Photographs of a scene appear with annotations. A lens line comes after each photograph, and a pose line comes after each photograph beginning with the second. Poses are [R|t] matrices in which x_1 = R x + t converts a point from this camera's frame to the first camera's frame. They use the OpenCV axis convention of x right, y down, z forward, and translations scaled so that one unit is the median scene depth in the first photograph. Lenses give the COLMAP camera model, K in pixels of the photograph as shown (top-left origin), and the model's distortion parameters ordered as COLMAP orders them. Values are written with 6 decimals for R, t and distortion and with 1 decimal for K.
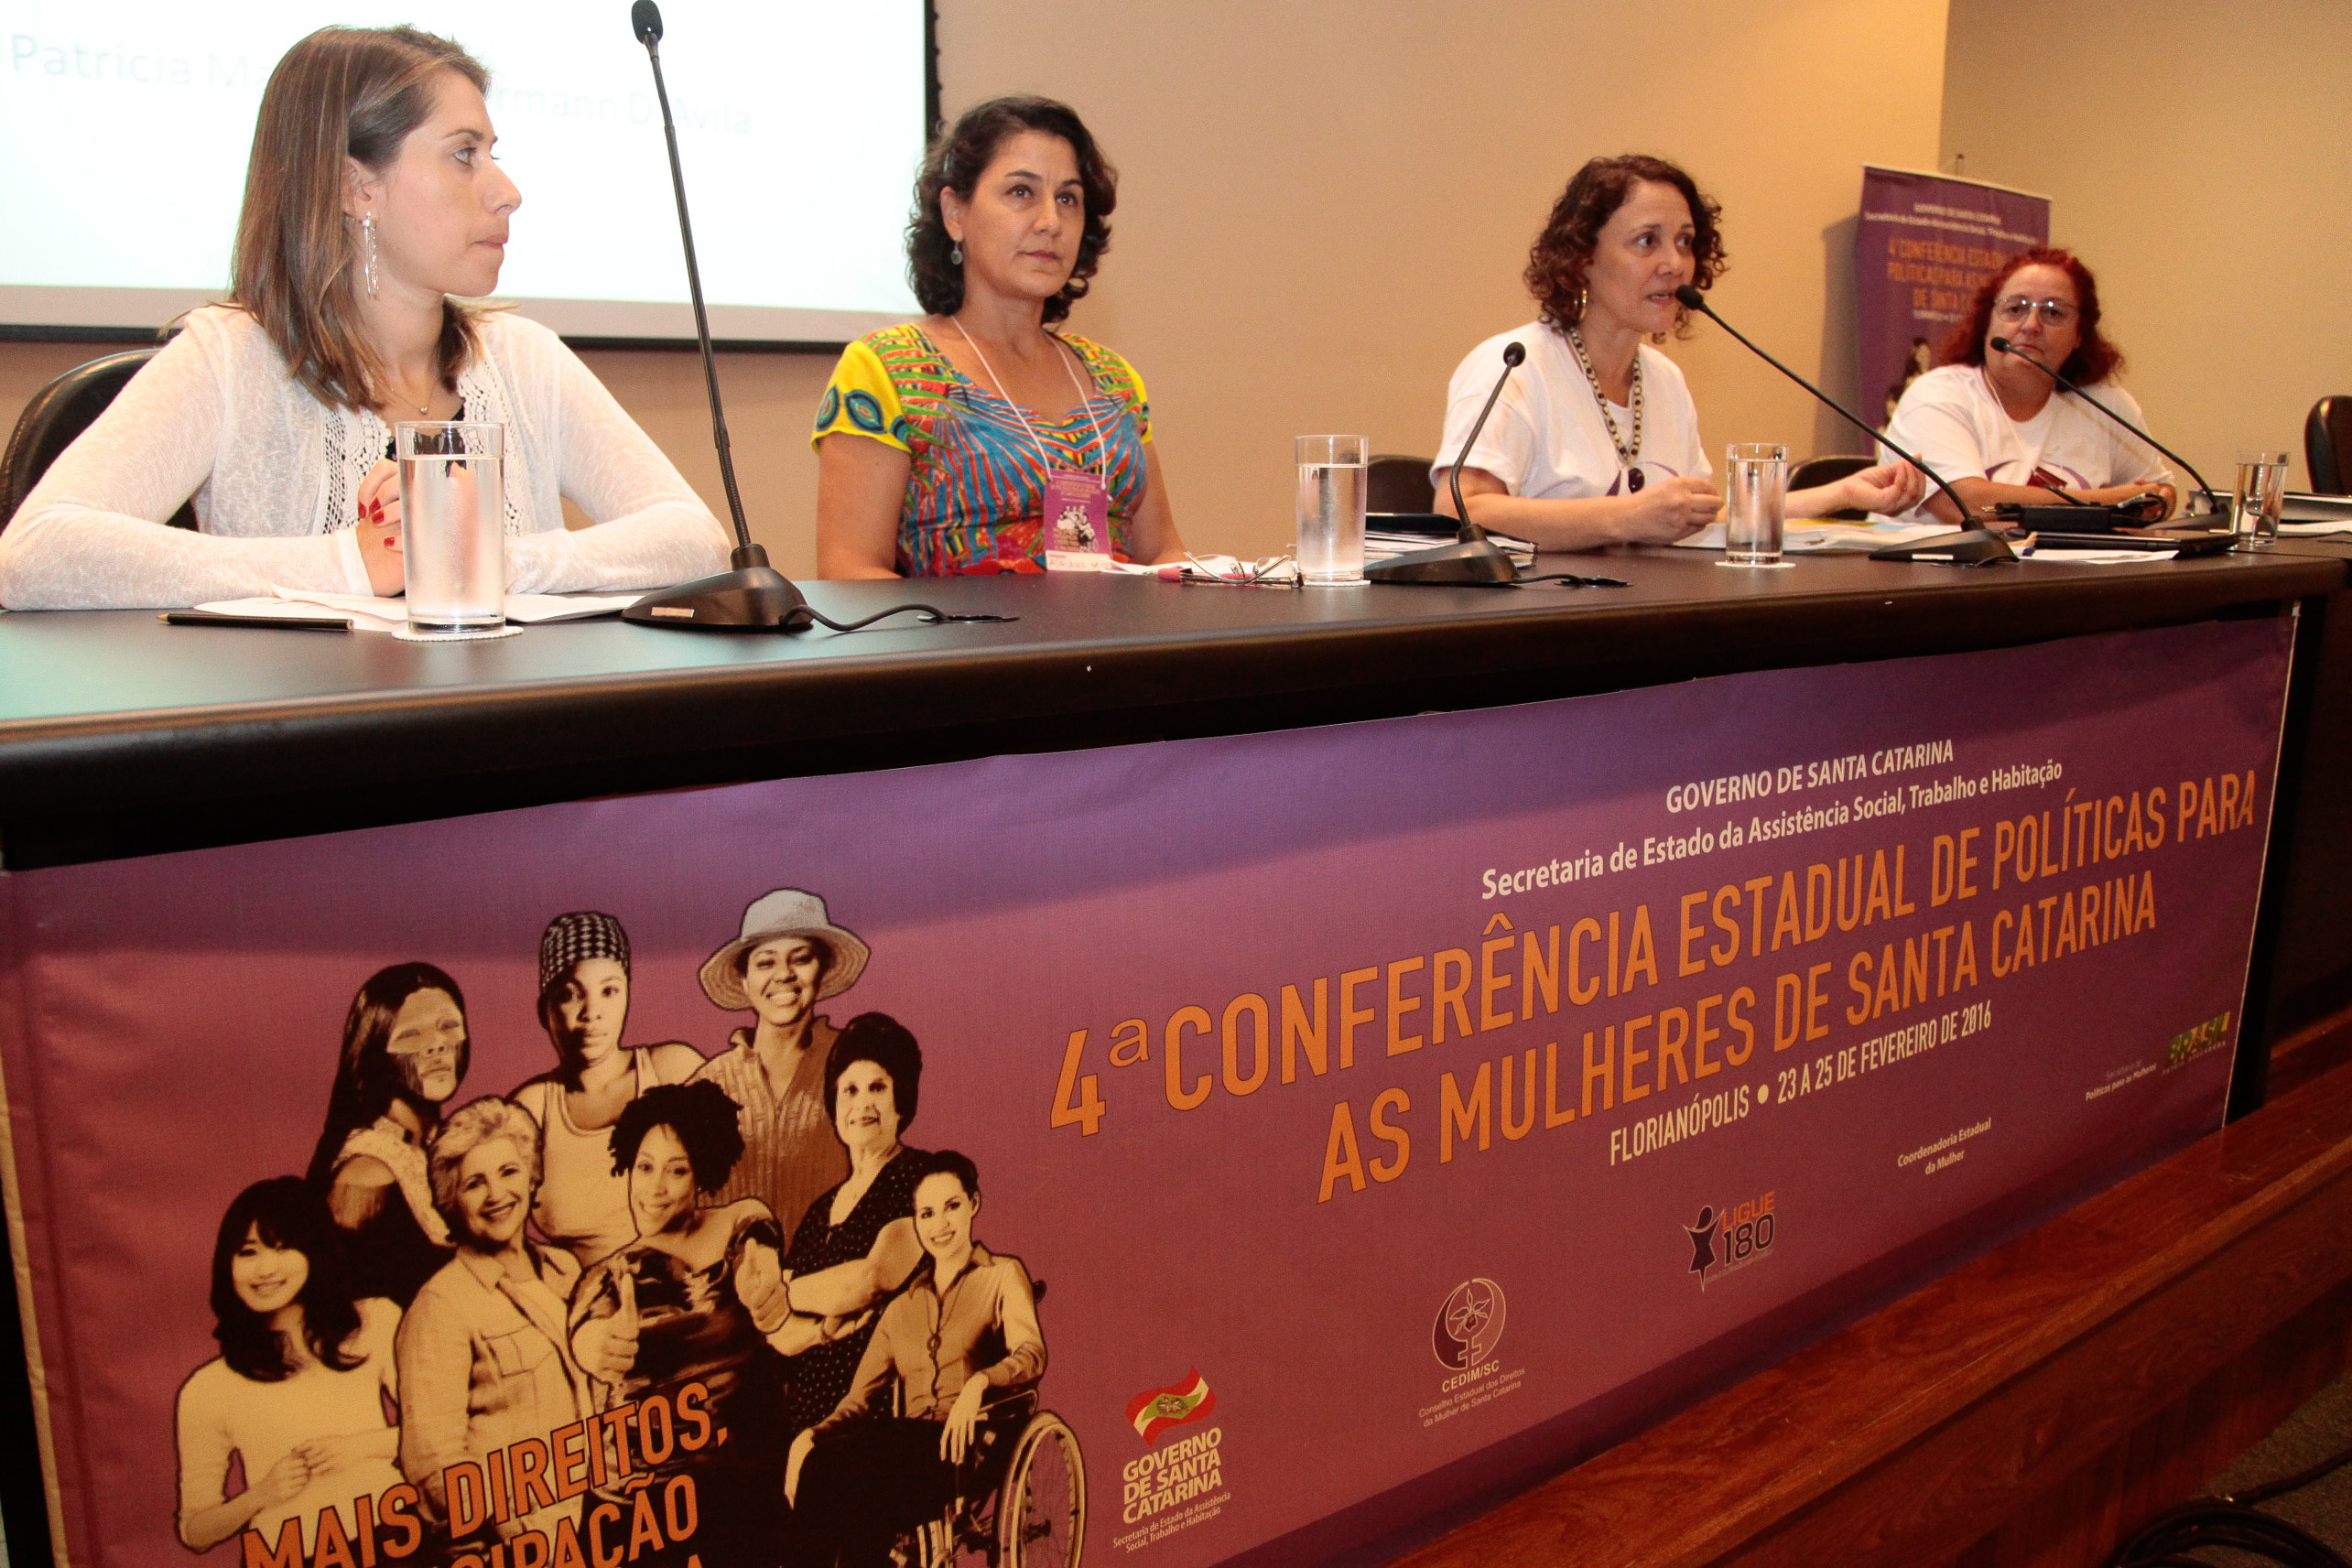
lens RADIAL K [[1784.7, 0, 1111.9], [0, 1784.7, 749.6], [0, 0, 1]] dist [-0.121892, 0.069909]
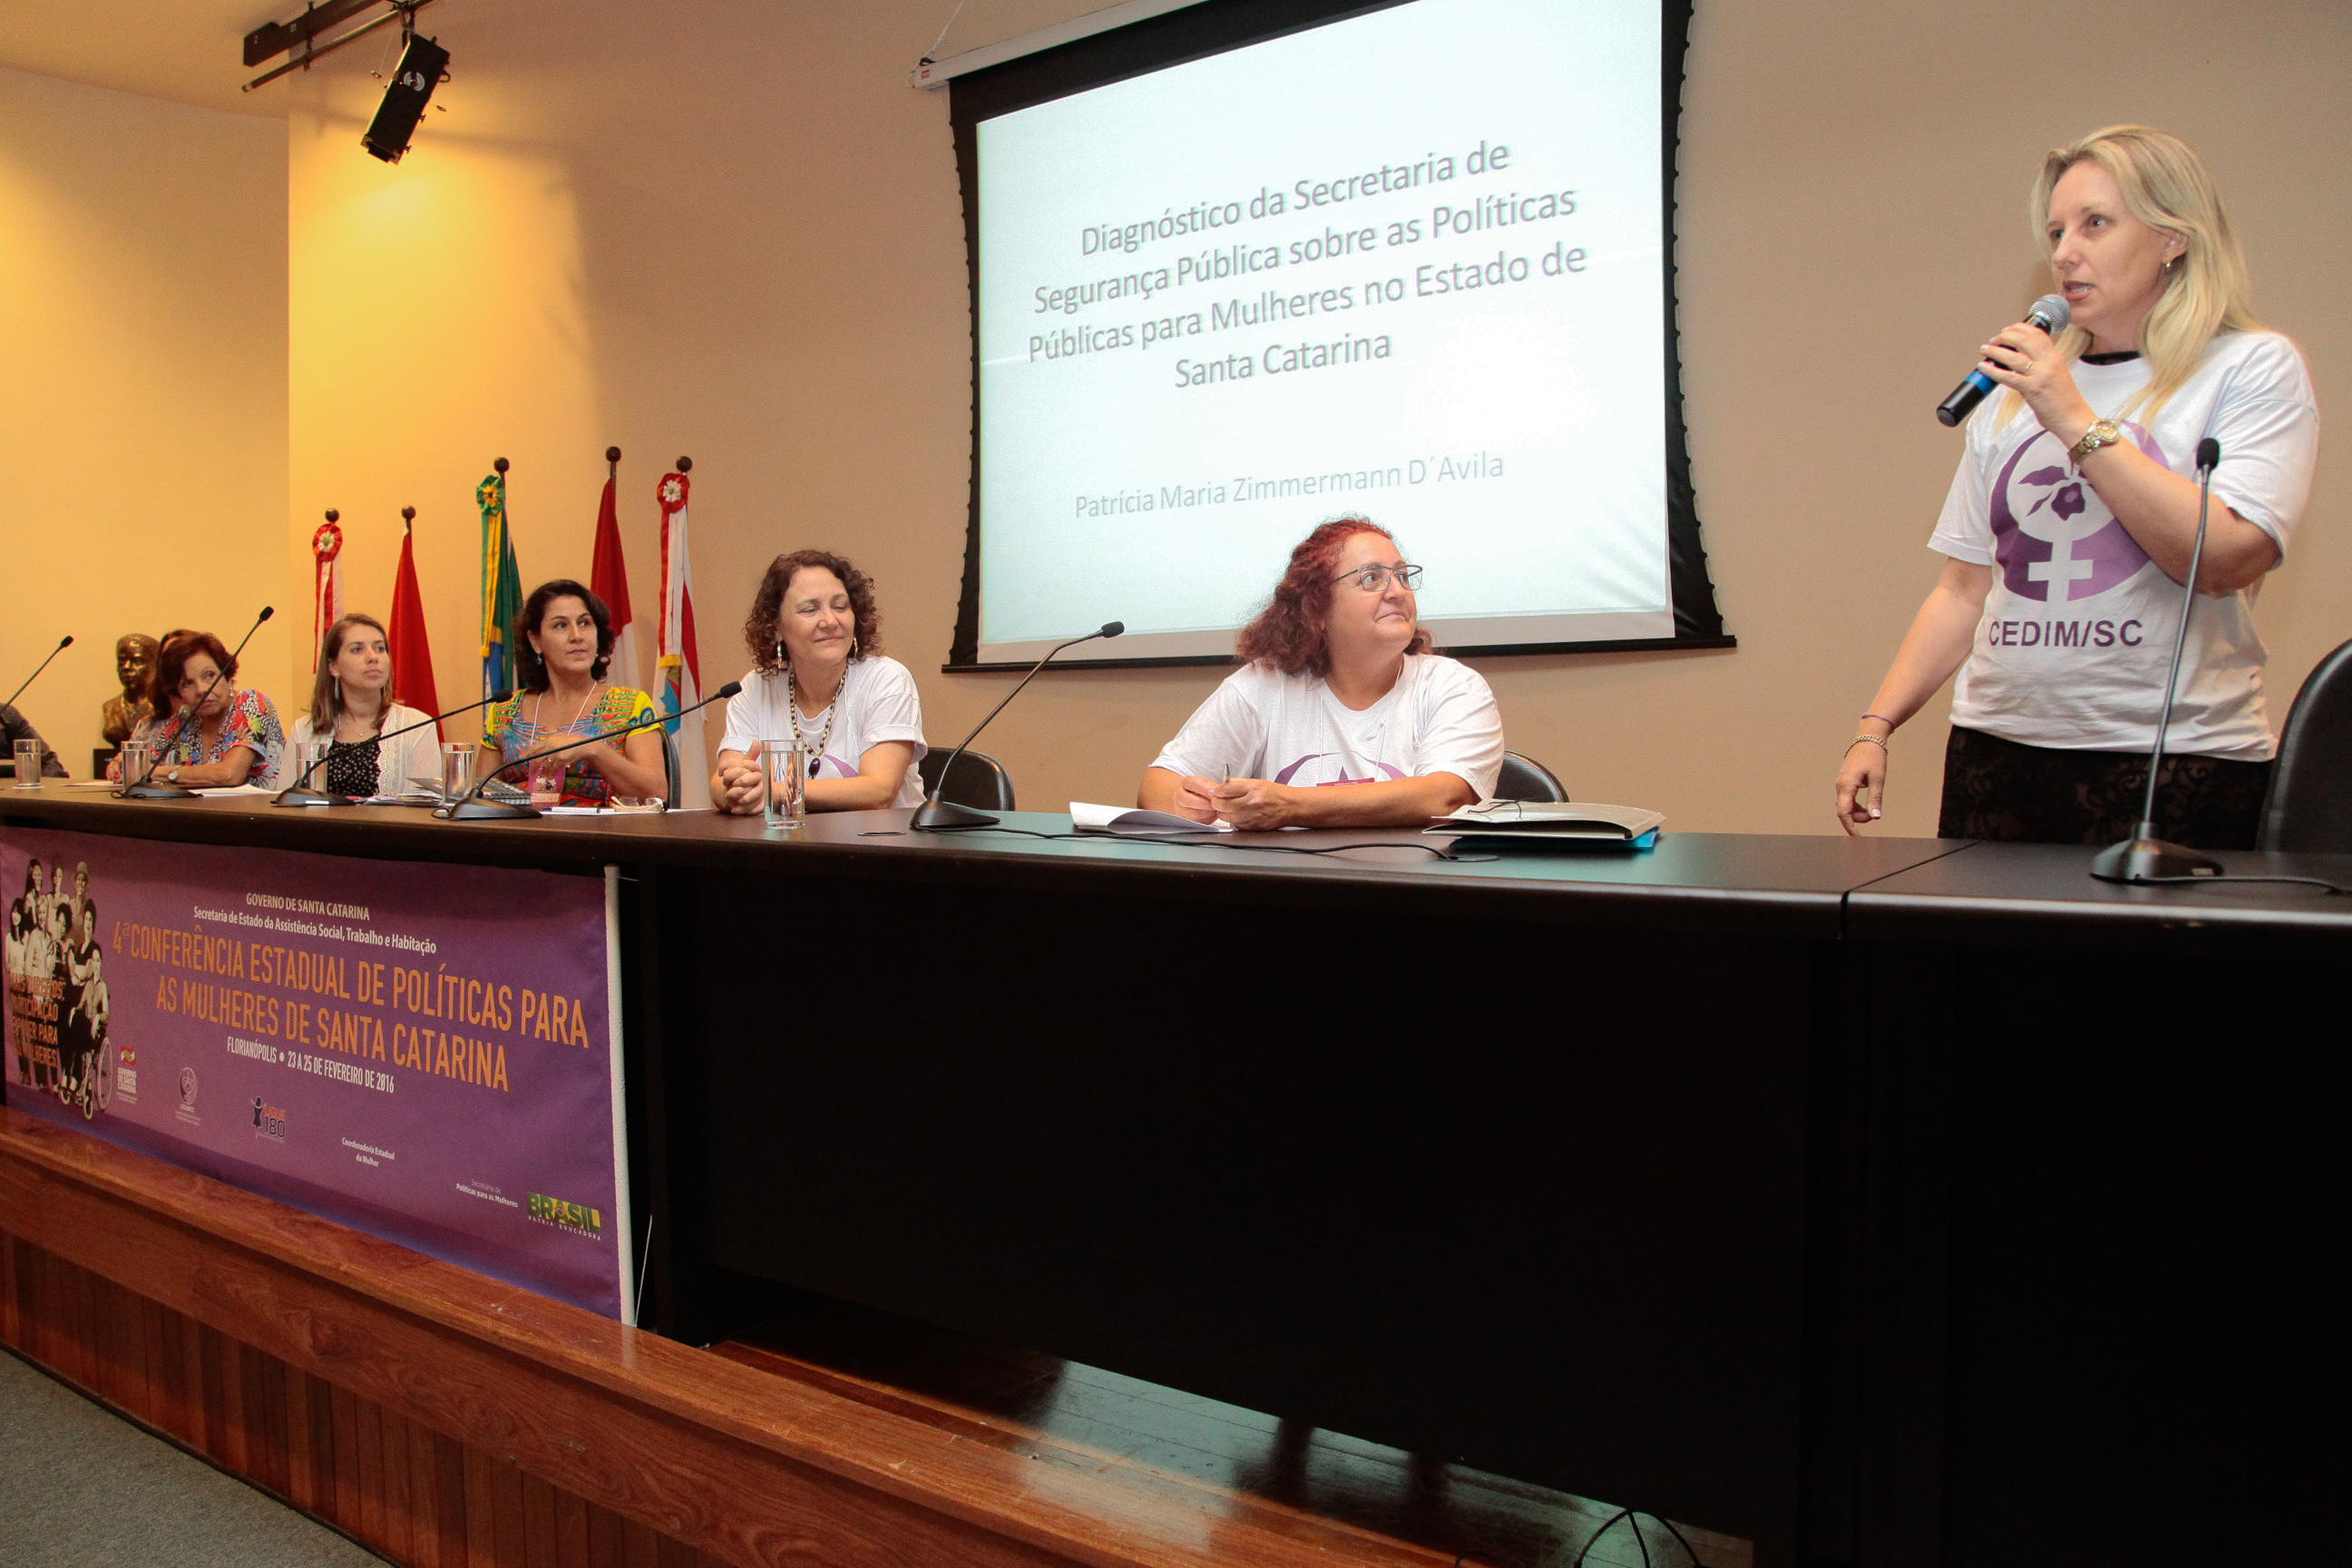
lens RADIAL K [[1757.4, 0, 1107.7], [0, 1757.4, 765.2], [0, 0, 1]] dist [-0.121307, 0.073070]
pose [[0.298278, 0.014543, -0.954368, 2.227387], [-0.154988, 0.987352, -0.033394, -0.194659], [0.941811, 0.157876, 0.296760, 1.091738]]
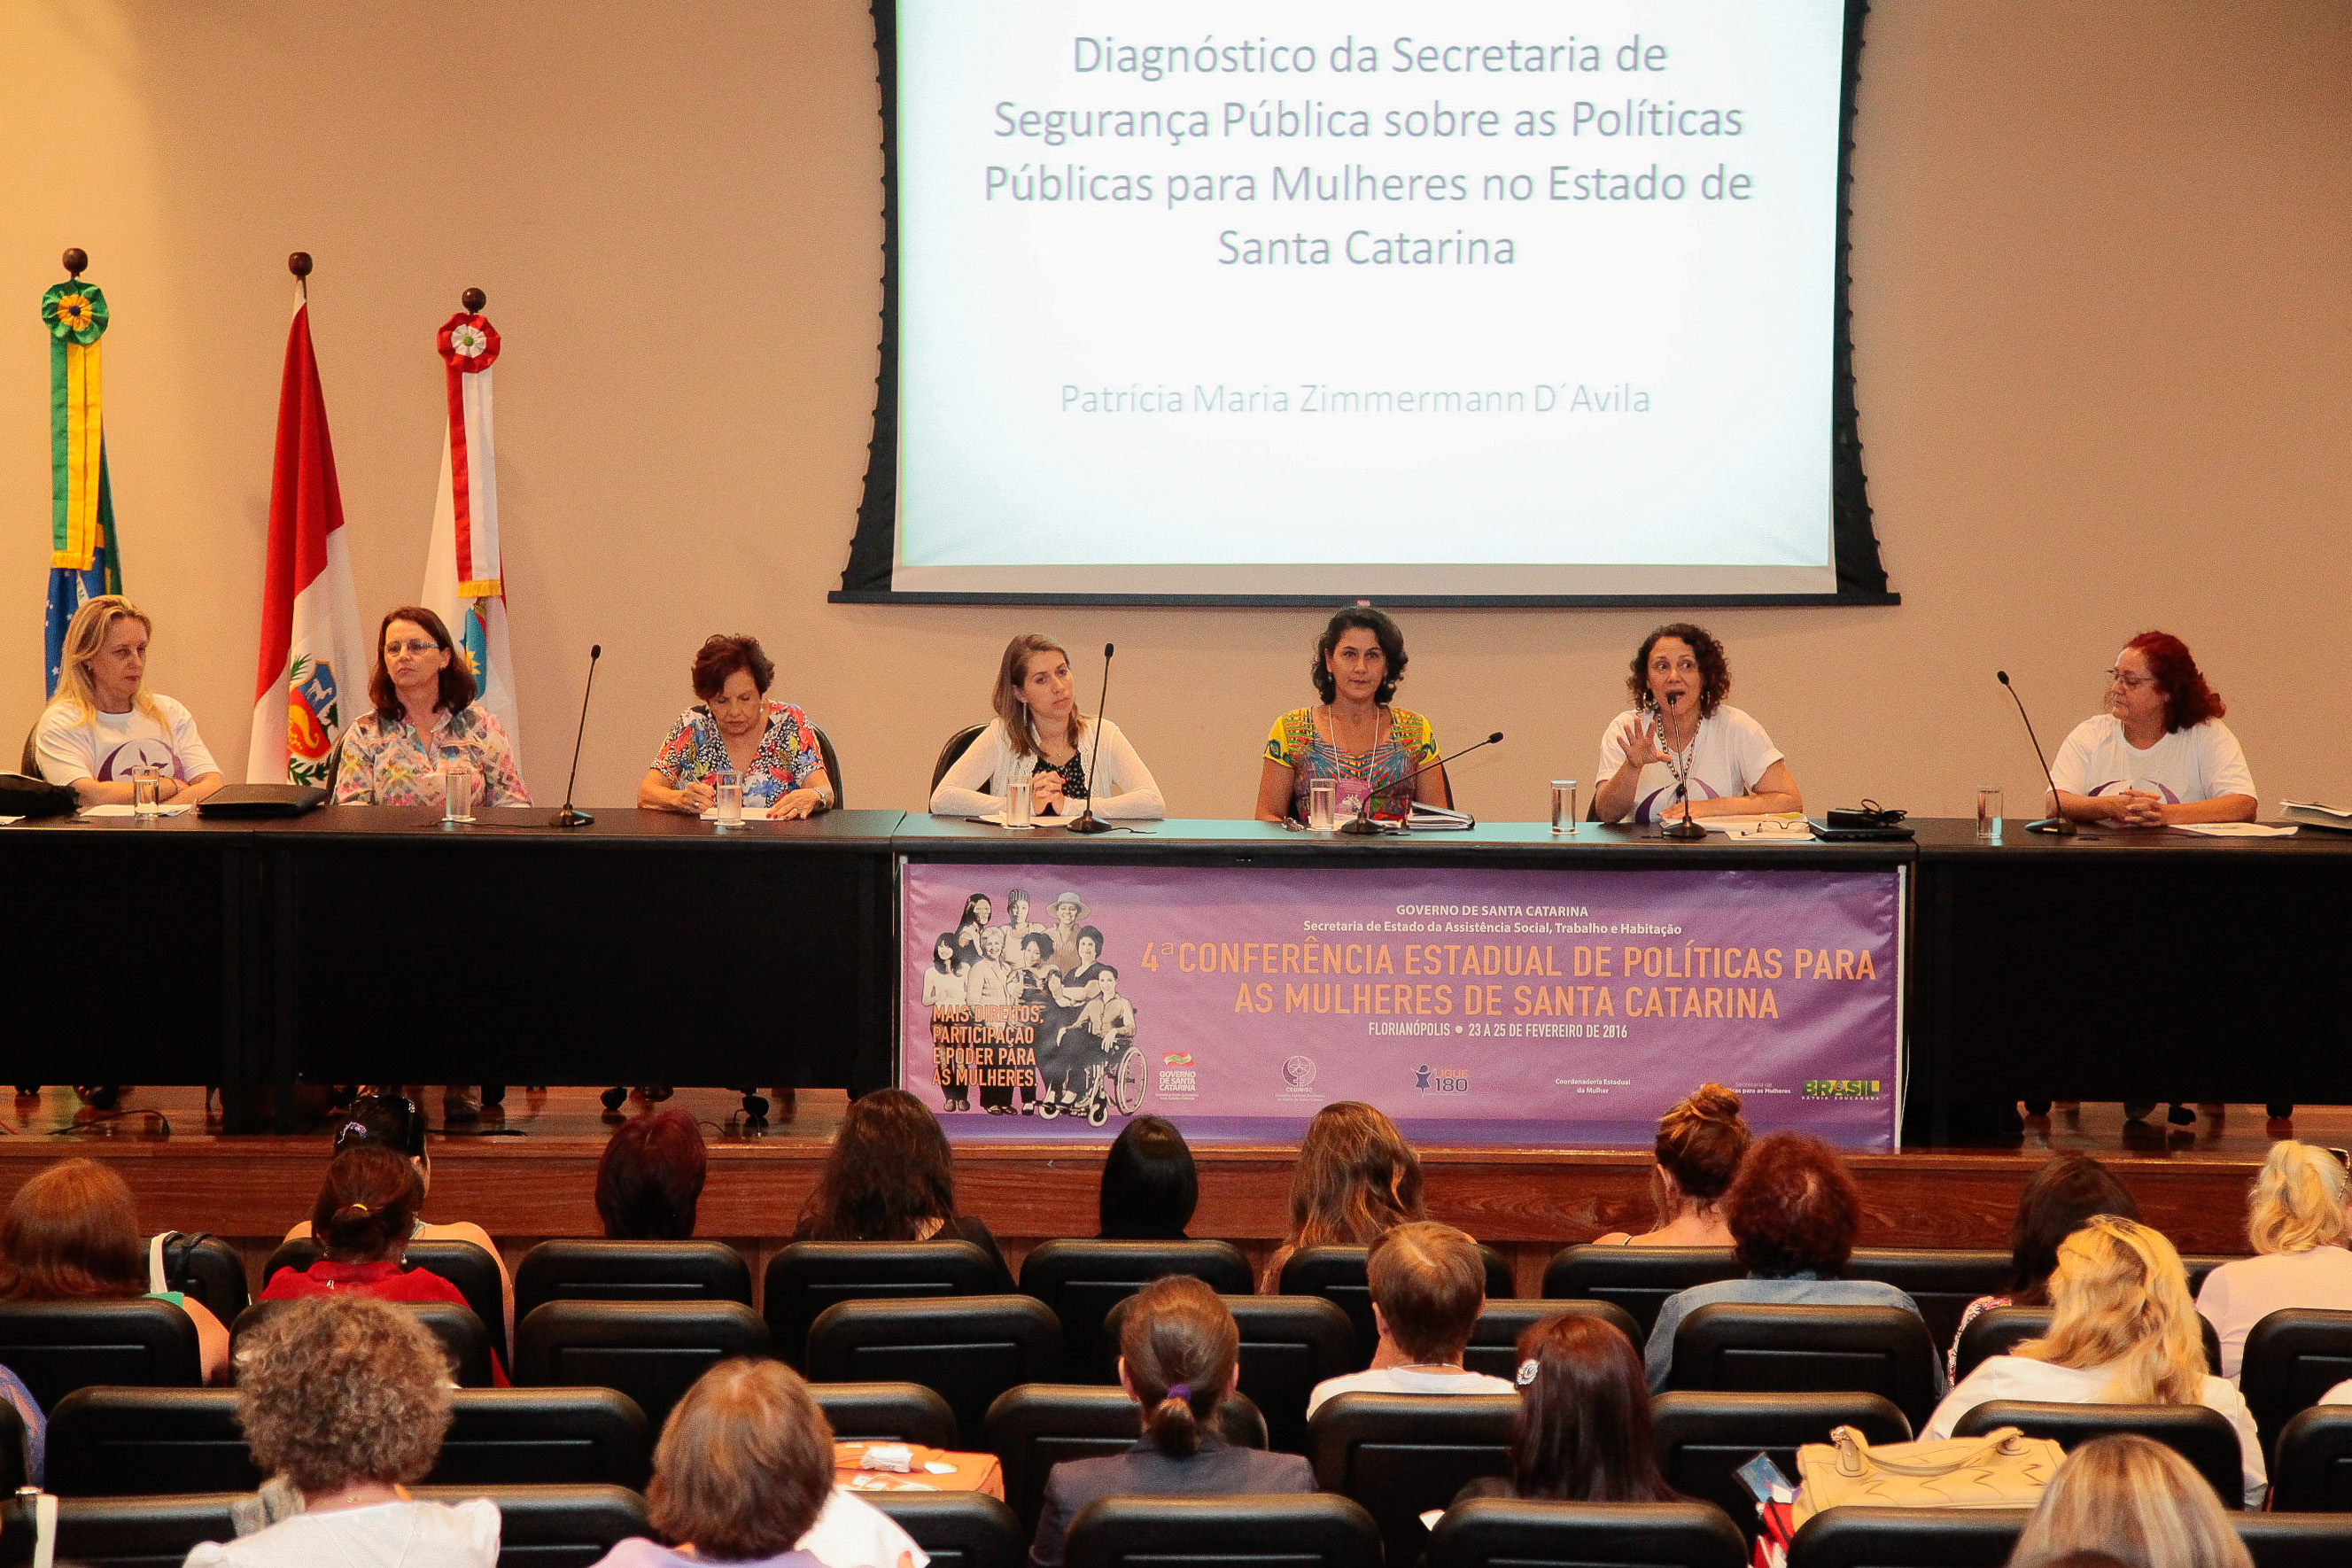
lens RADIAL K [[5518.3, 0, 1104.5], [0, 5518.3, 815.0], [0, 0, 1]] dist [0.320775, 0.000000]
pose [[0.802365, 0.051956, -0.594568, 4.235128], [-0.102700, 0.993363, -0.051788, 0.313801], [0.587931, 0.102615, 0.802376, -5.241359]]
